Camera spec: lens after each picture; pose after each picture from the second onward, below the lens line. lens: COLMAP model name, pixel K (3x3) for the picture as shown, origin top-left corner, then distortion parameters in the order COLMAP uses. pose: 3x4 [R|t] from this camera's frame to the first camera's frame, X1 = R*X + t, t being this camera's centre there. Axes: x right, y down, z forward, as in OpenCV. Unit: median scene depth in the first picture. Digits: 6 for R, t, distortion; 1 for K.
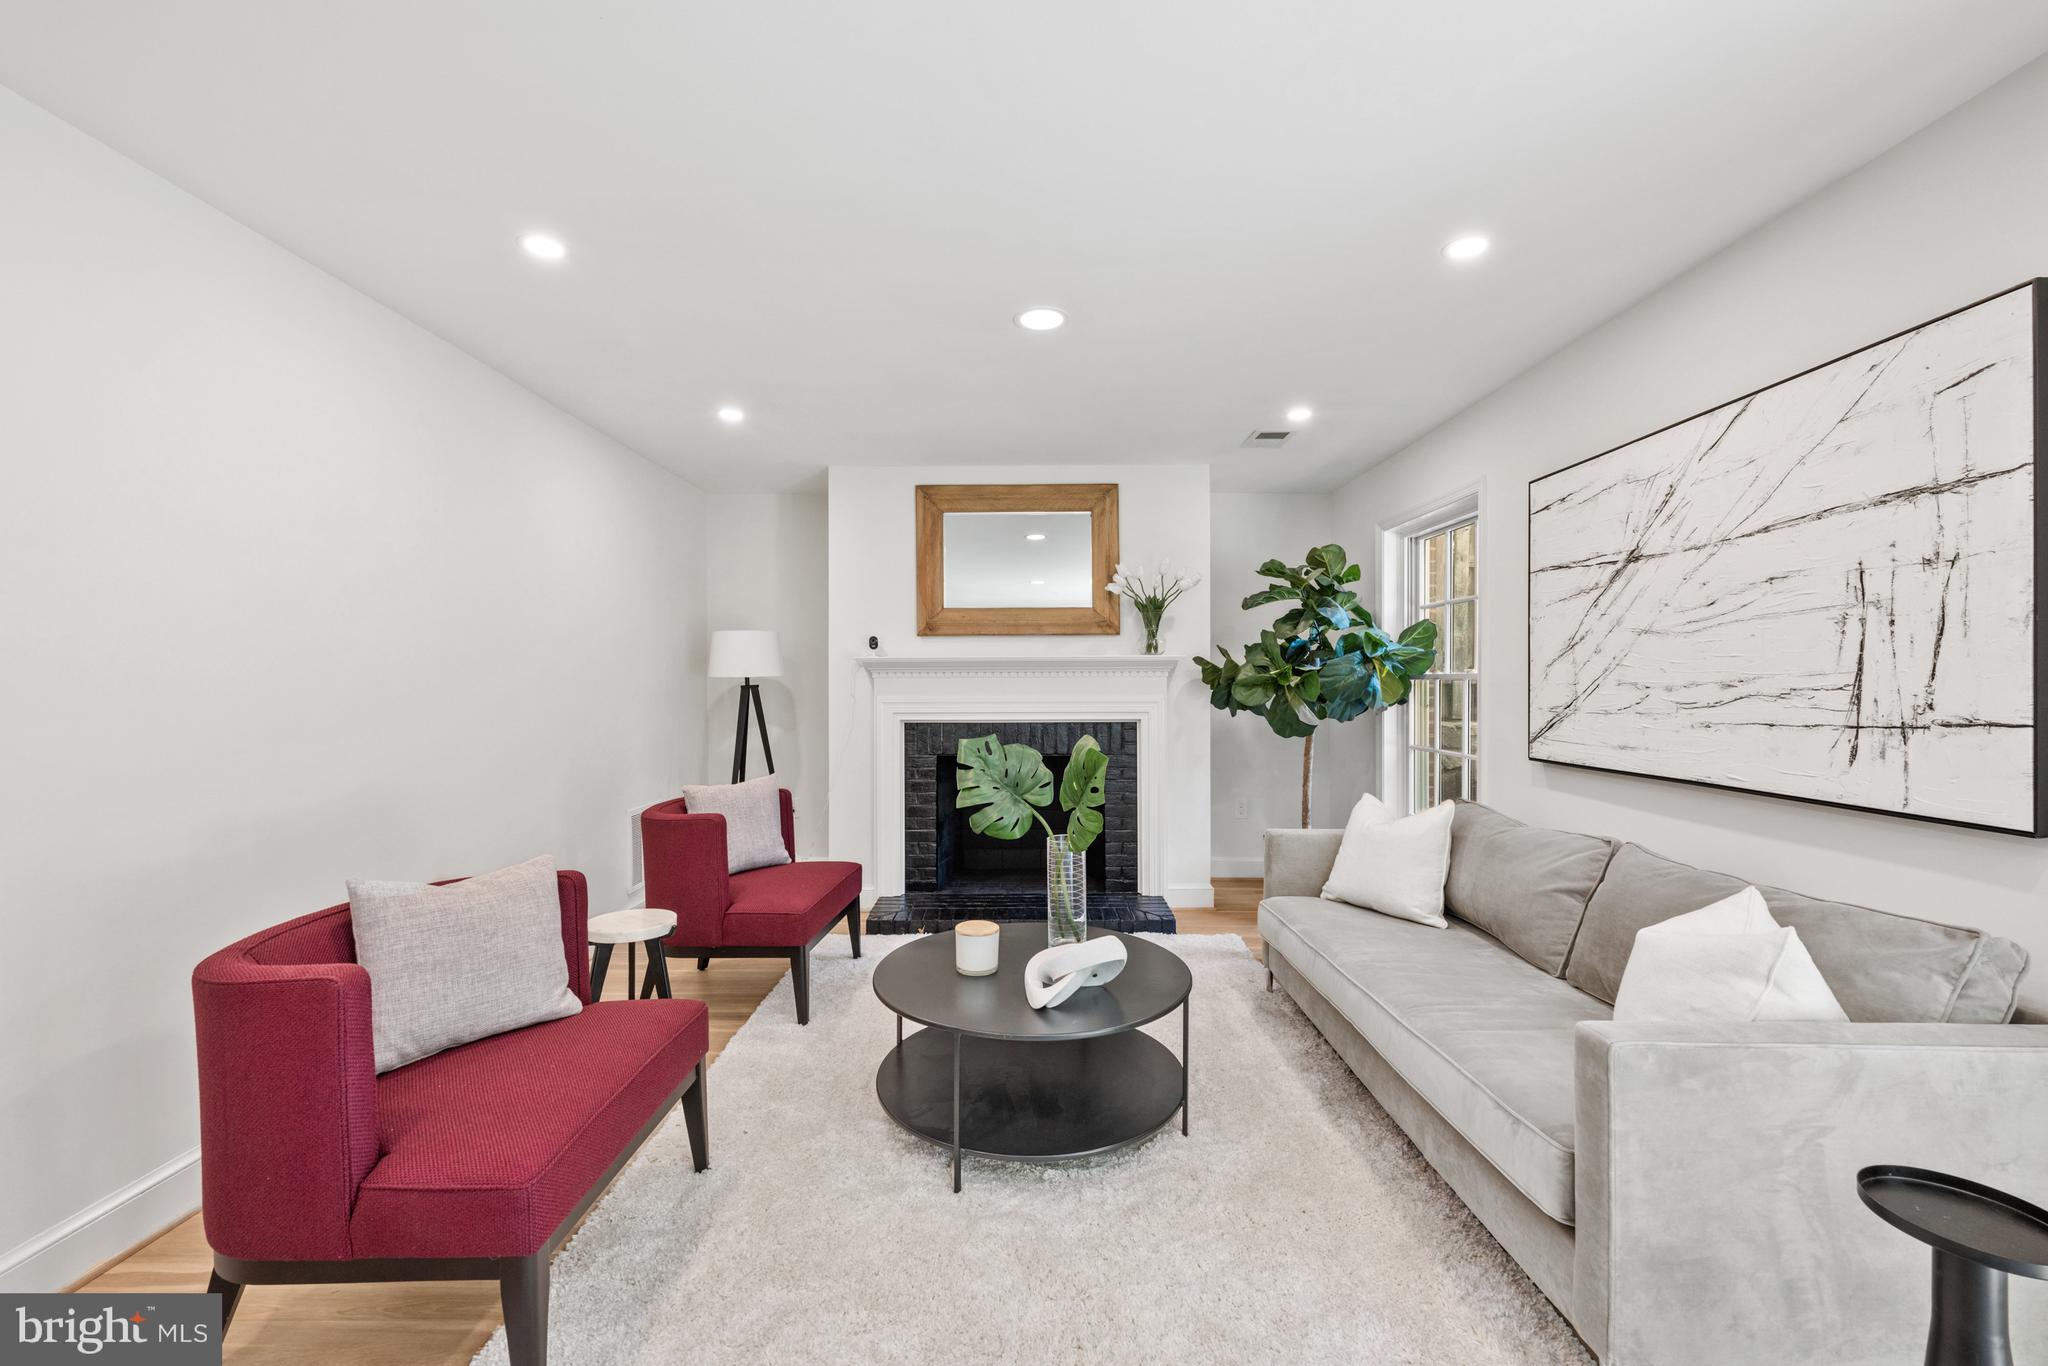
lens RADIAL K [[822.7, 0, 1019.5], [0, 822.7, 684.3], [0, 0, 1]] dist [0.003626, -0.001039]
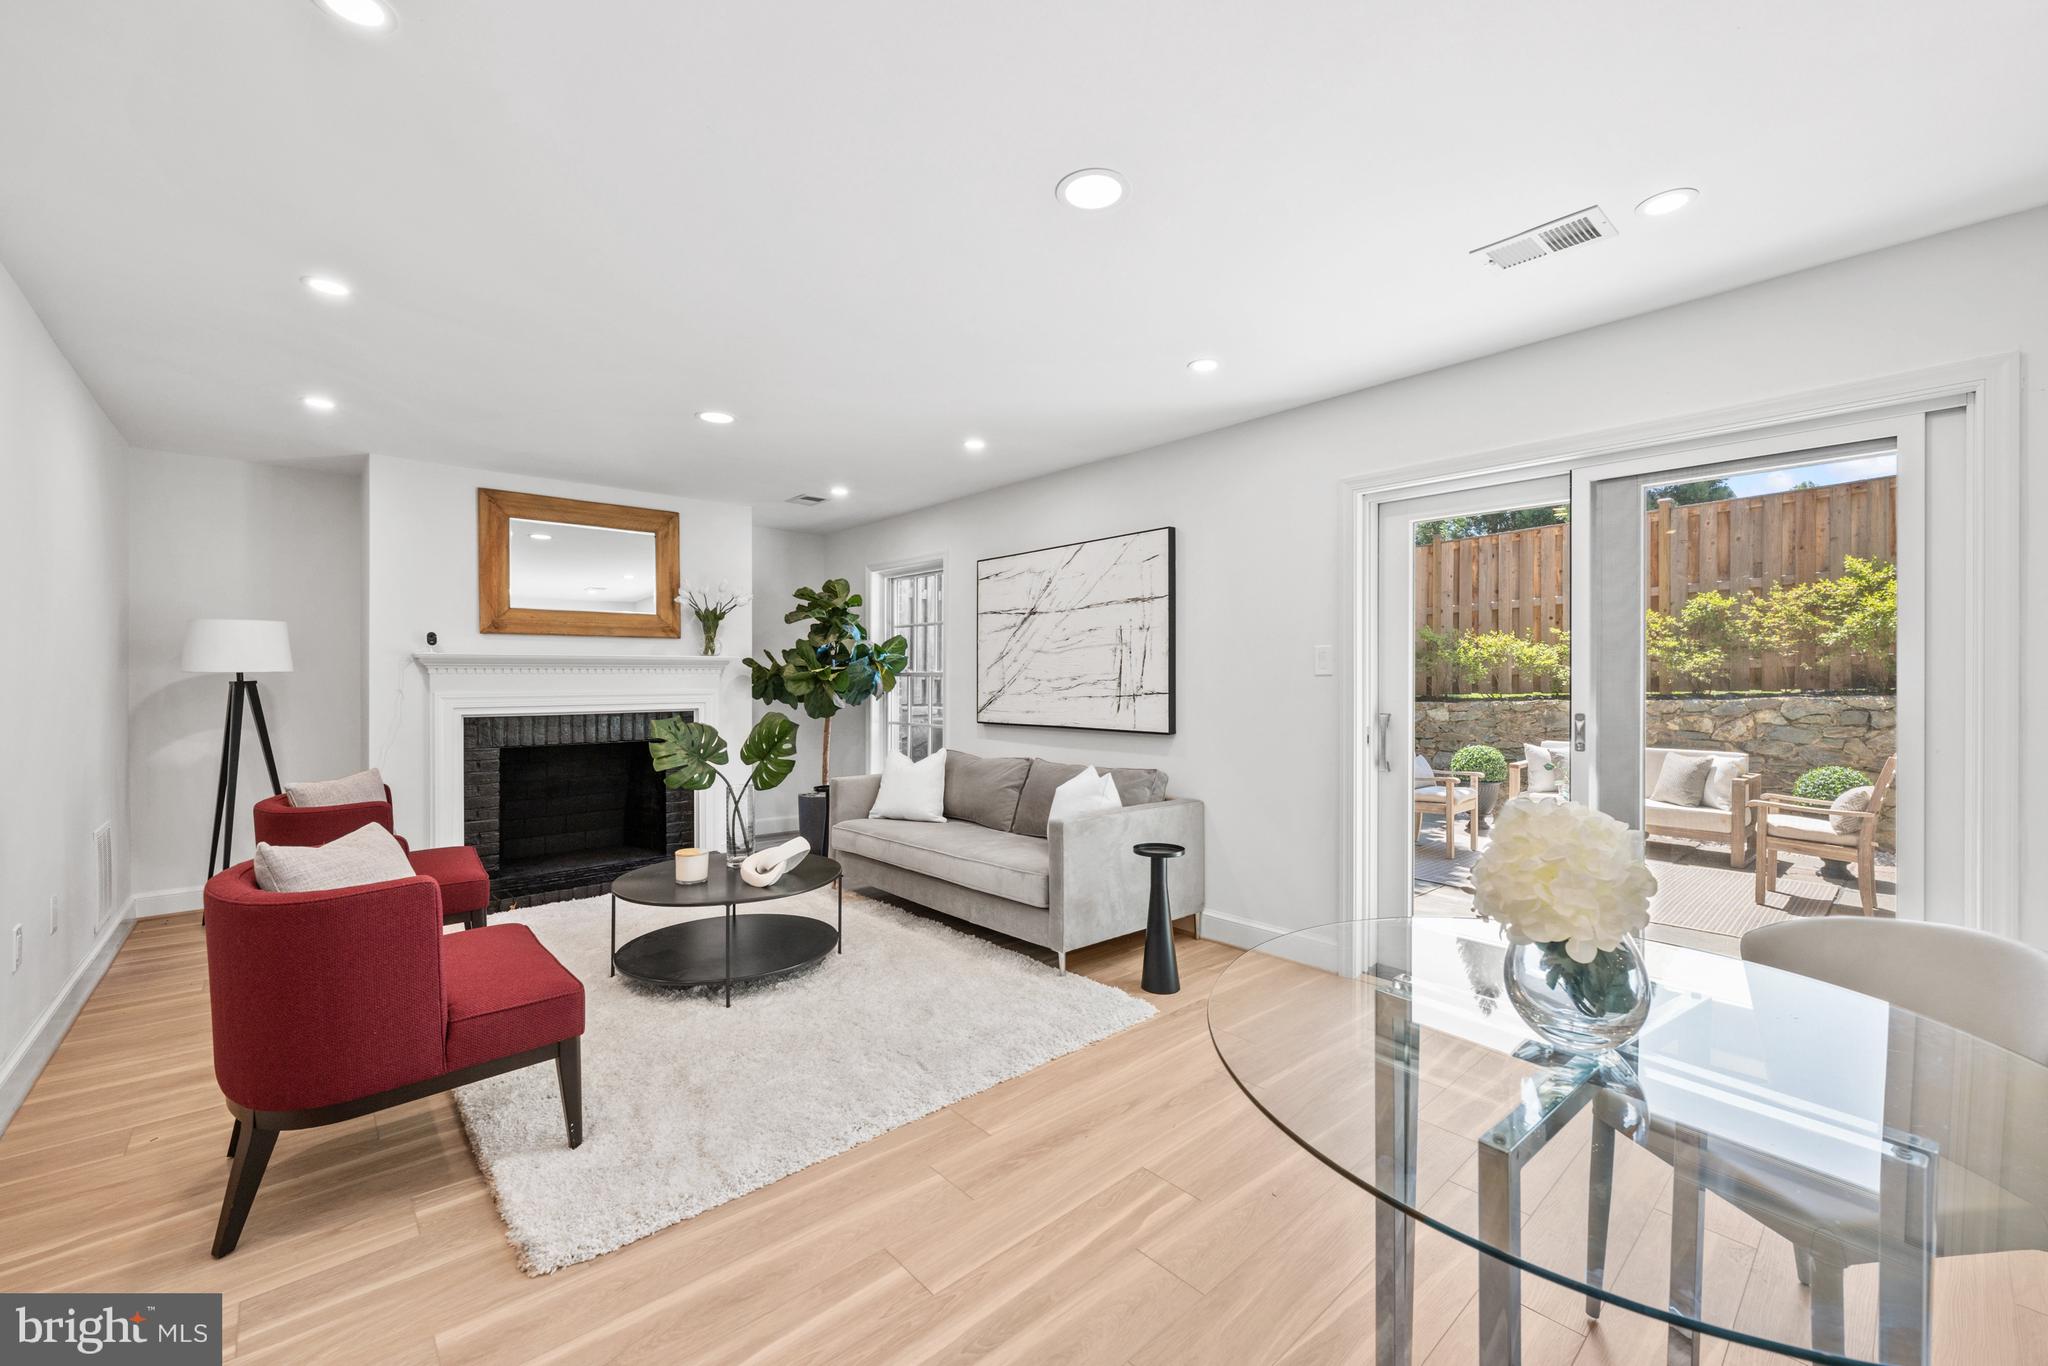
lens RADIAL K [[822.7, 0, 1024.2], [0, 822.7, 683.3], [0, 0, 1]] dist [0.003626, -0.001039]
pose [[0.744472, -0.003994, 0.667642, -0.348009], [0.002838, 0.999992, 0.002817, 0.003566], [-0.667648, -0.000202, 0.744477, -0.260368]]
